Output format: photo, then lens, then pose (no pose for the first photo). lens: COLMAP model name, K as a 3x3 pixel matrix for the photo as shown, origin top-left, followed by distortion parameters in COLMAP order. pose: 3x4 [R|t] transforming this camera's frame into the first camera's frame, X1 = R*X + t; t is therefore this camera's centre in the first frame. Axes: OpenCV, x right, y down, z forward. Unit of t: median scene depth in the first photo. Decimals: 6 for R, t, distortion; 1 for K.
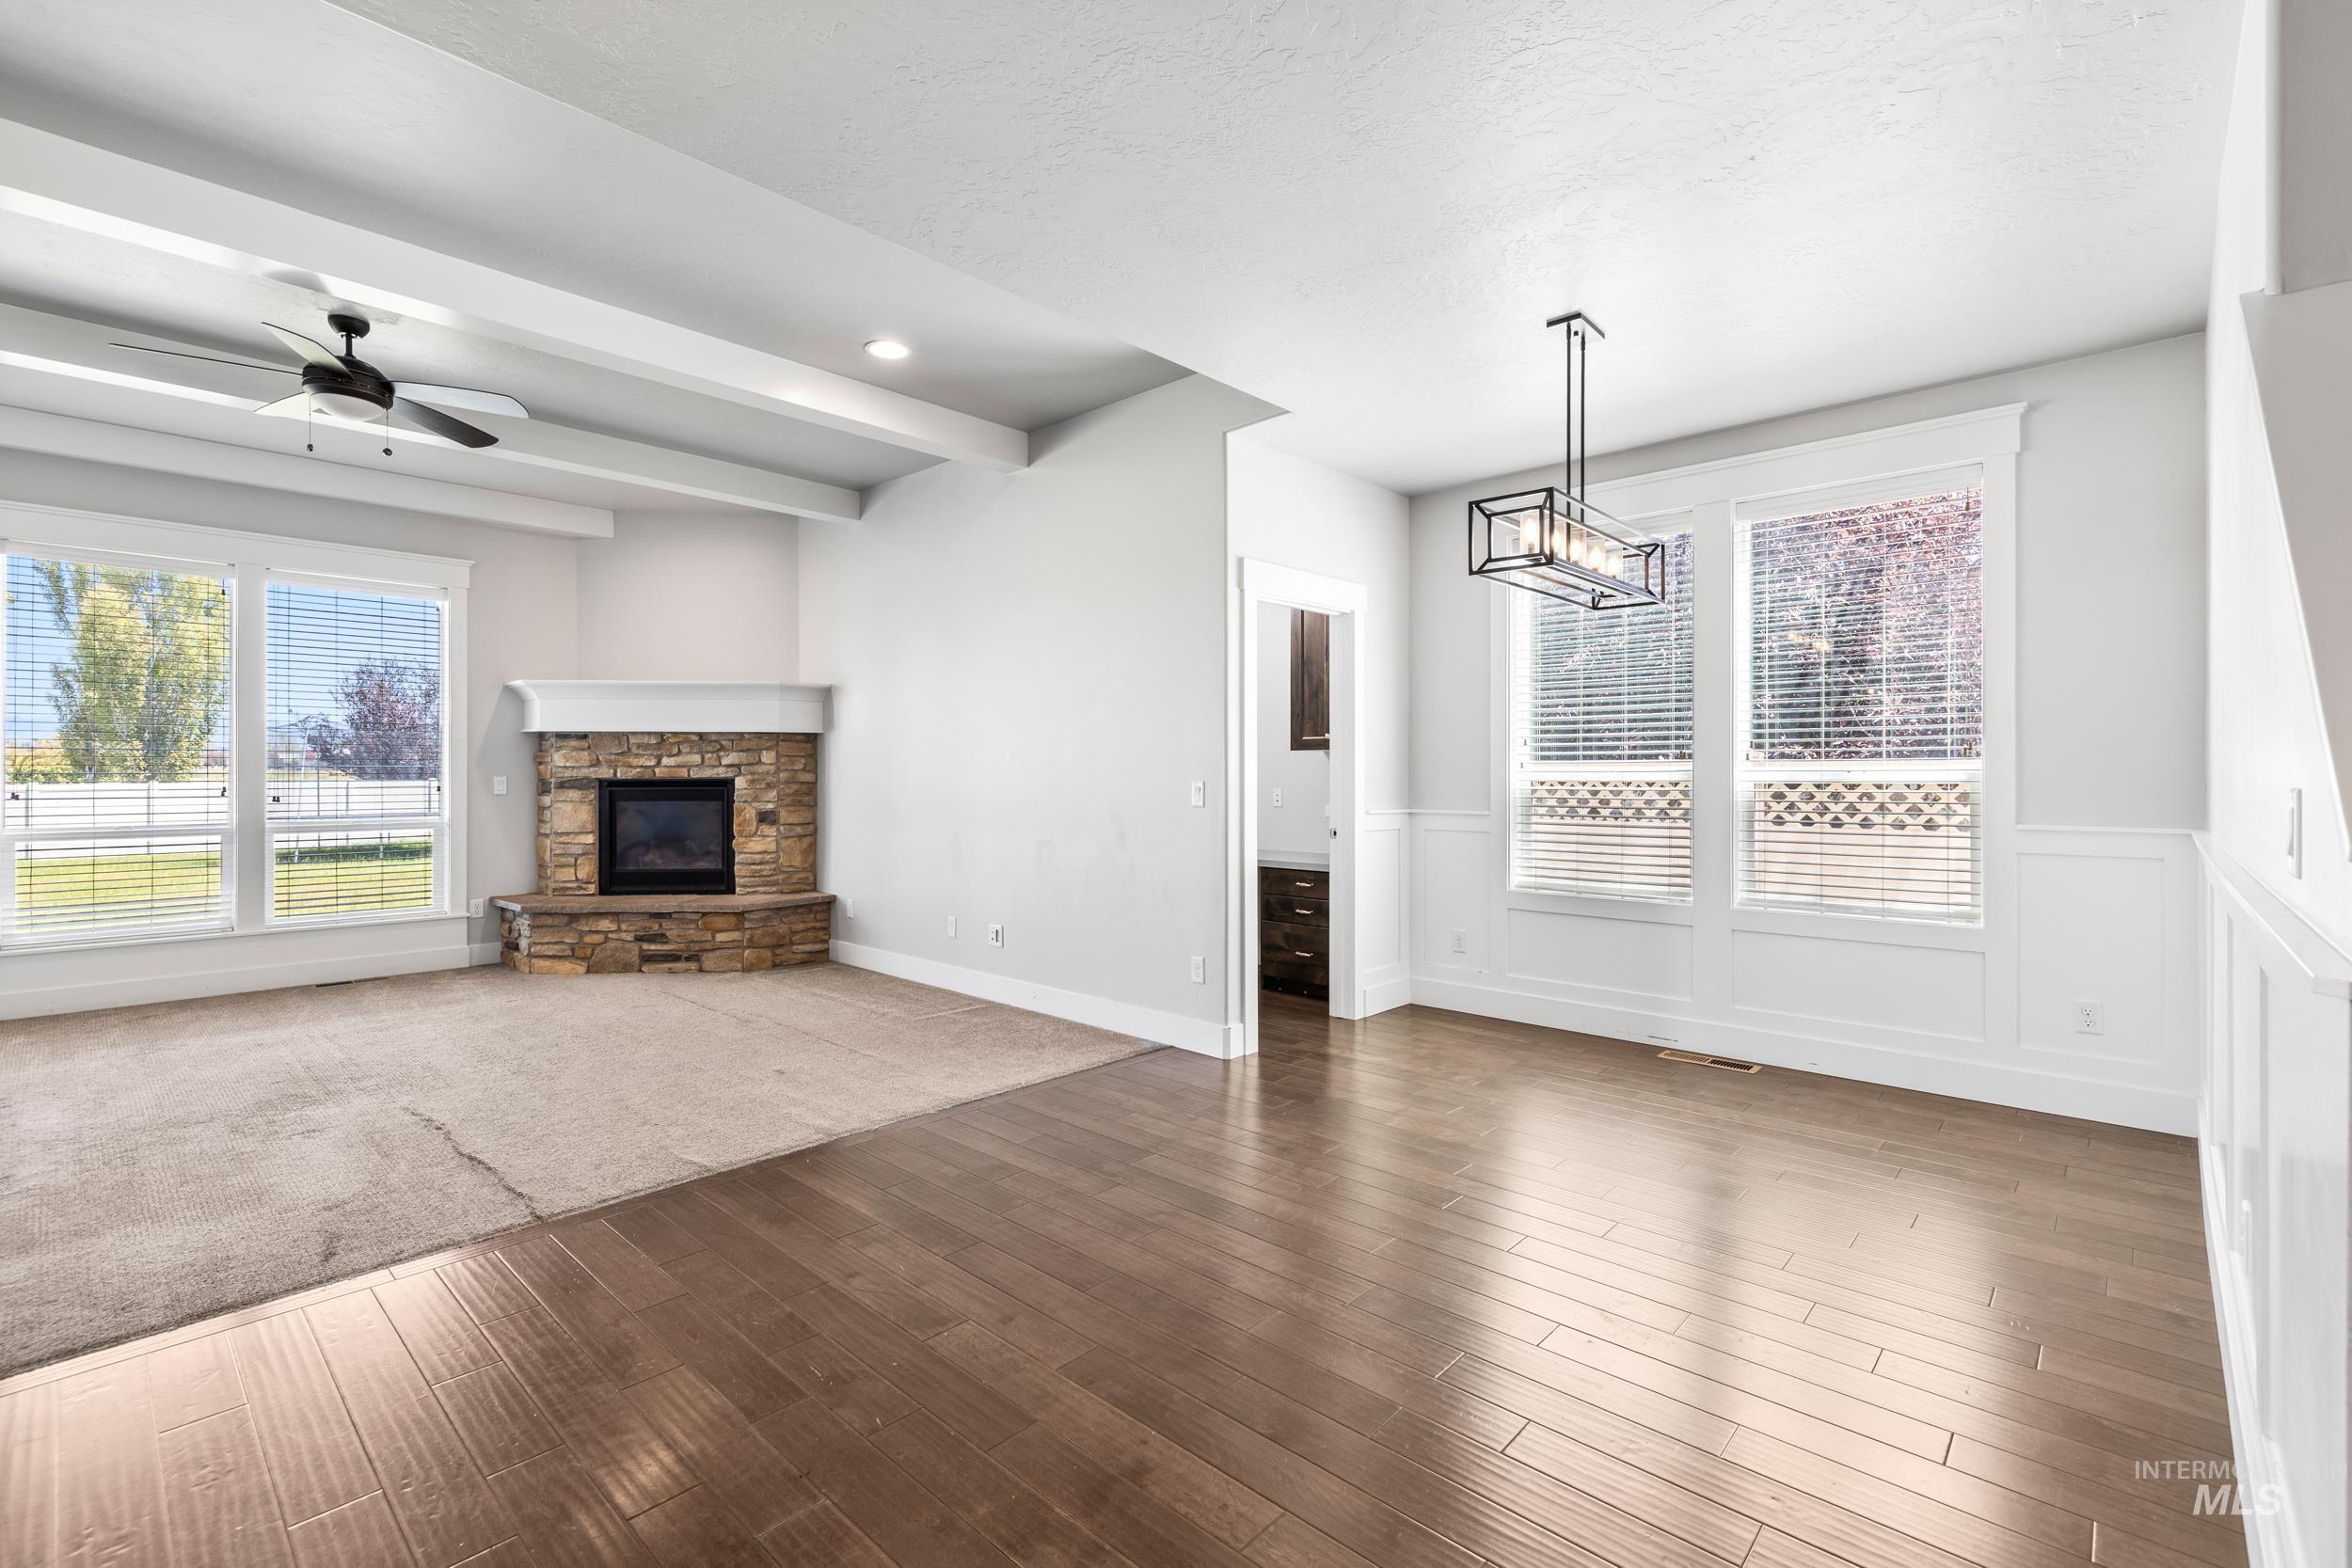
lens RADIAL K [[1009.9, 0, 1179.5], [0, 1009.9, 779.4], [0, 0, 1]] dist [-0.000873, 0.000102]
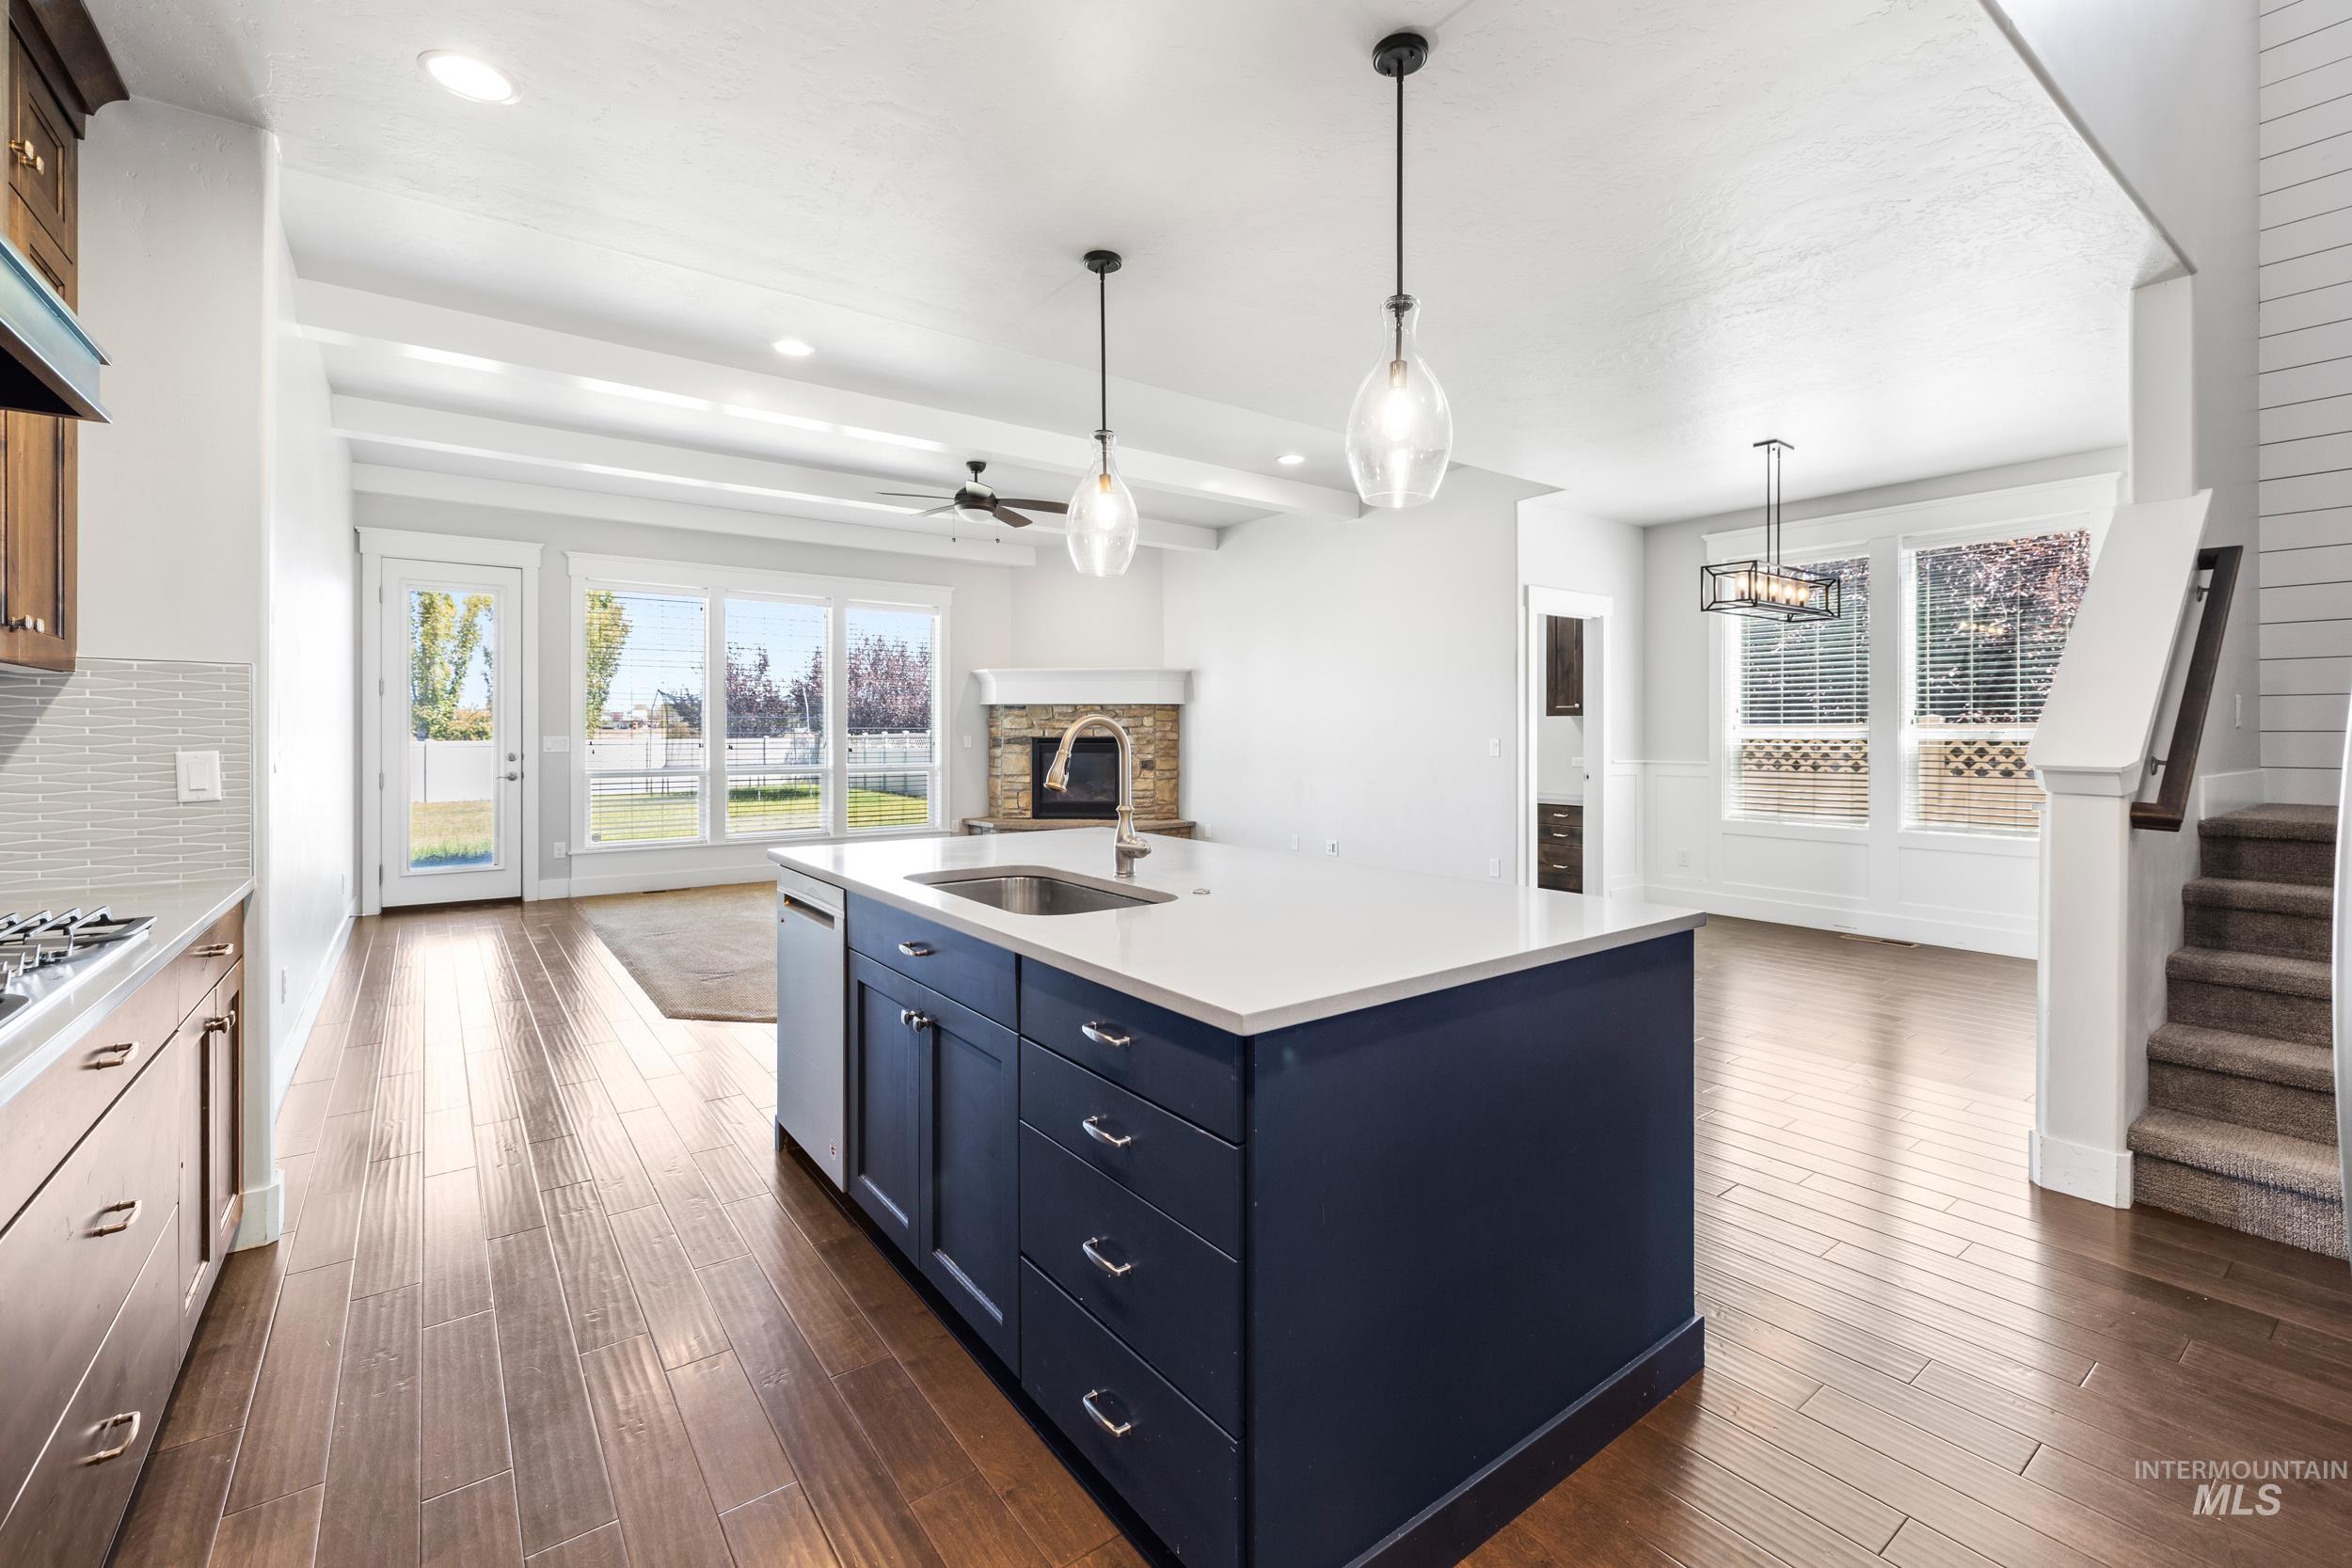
lens RADIAL K [[1009.9, 0, 1173.8], [0, 1009.9, 731.5], [0, 0, 1]] dist [-0.000873, 0.000102]
pose [[0.985076, -0.000385, -0.172119, -0.145696], [-0.000514, 0.999986, -0.005177, -0.001228], [0.172119, 0.005188, 0.985063, -0.402304]]
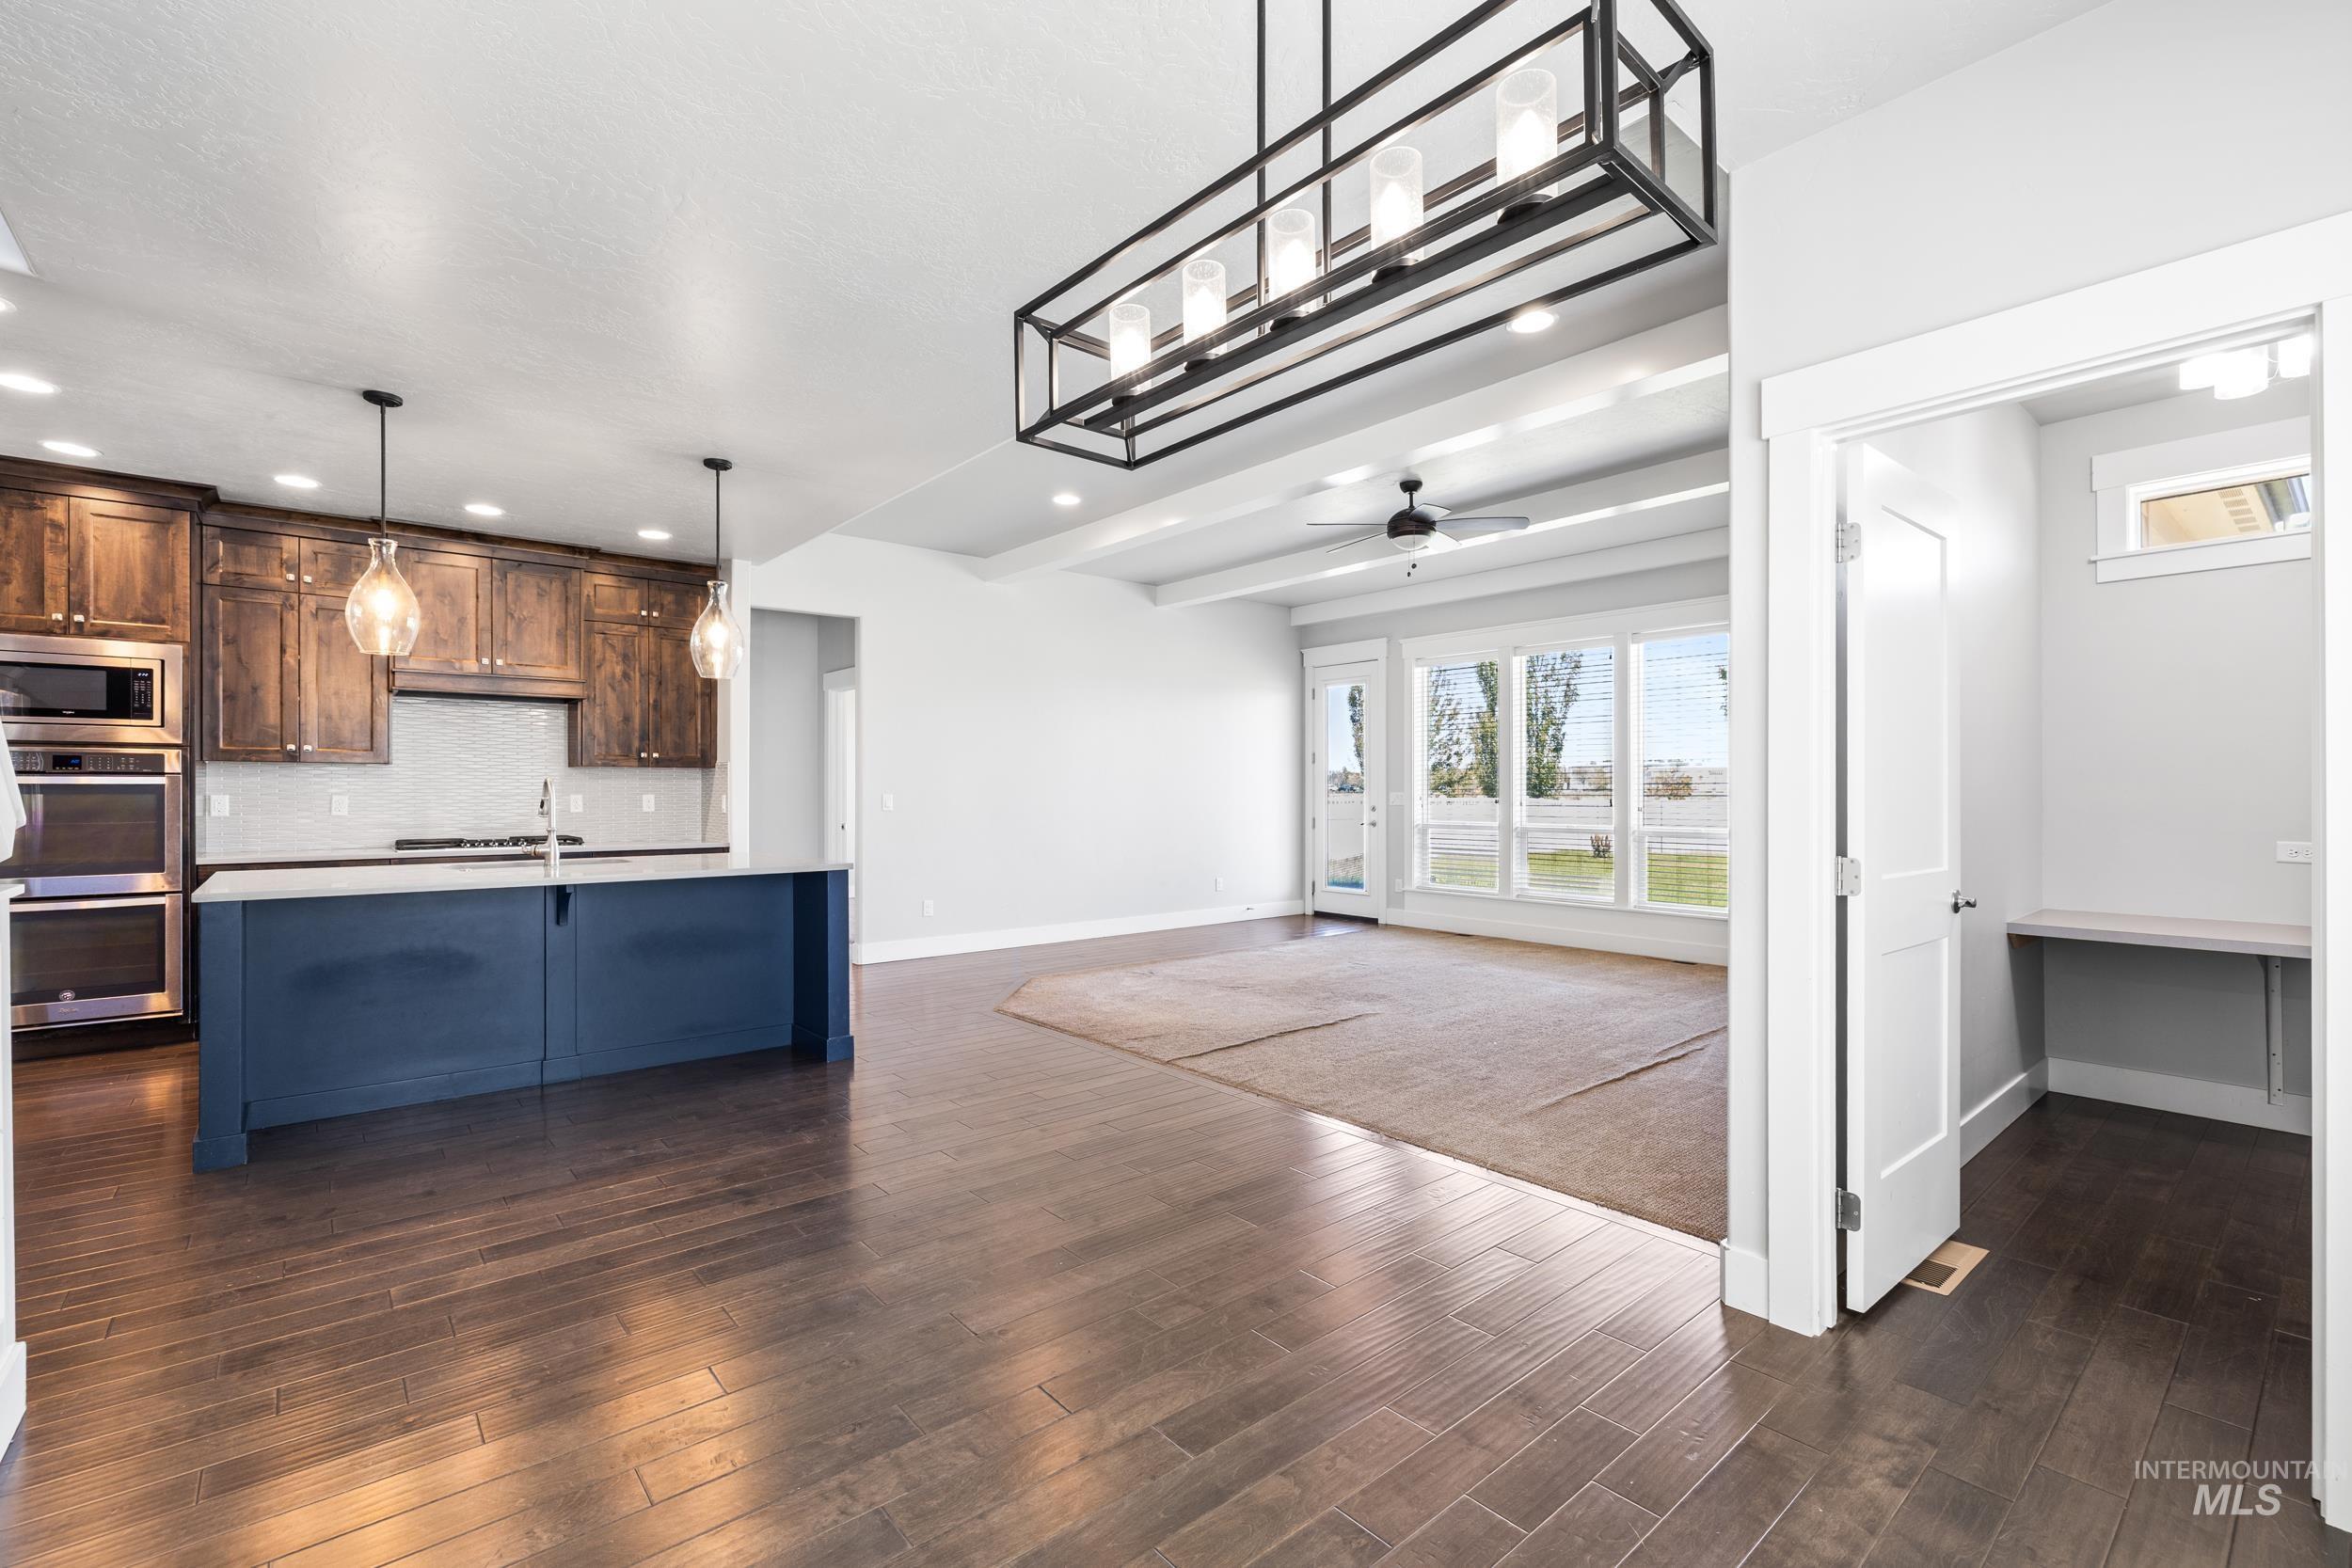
lens RADIAL K [[1009.9, 0, 1173.3], [0, 1009.9, 784.7], [0, 0, 1]] dist [-0.000873, 0.000102]
pose [[-0.118539, -0.009781, -0.992901, 0.459264], [-0.005187, 0.999944, -0.009231, 0.003791], [0.992936, 0.004056, -0.118583, 0.568313]]
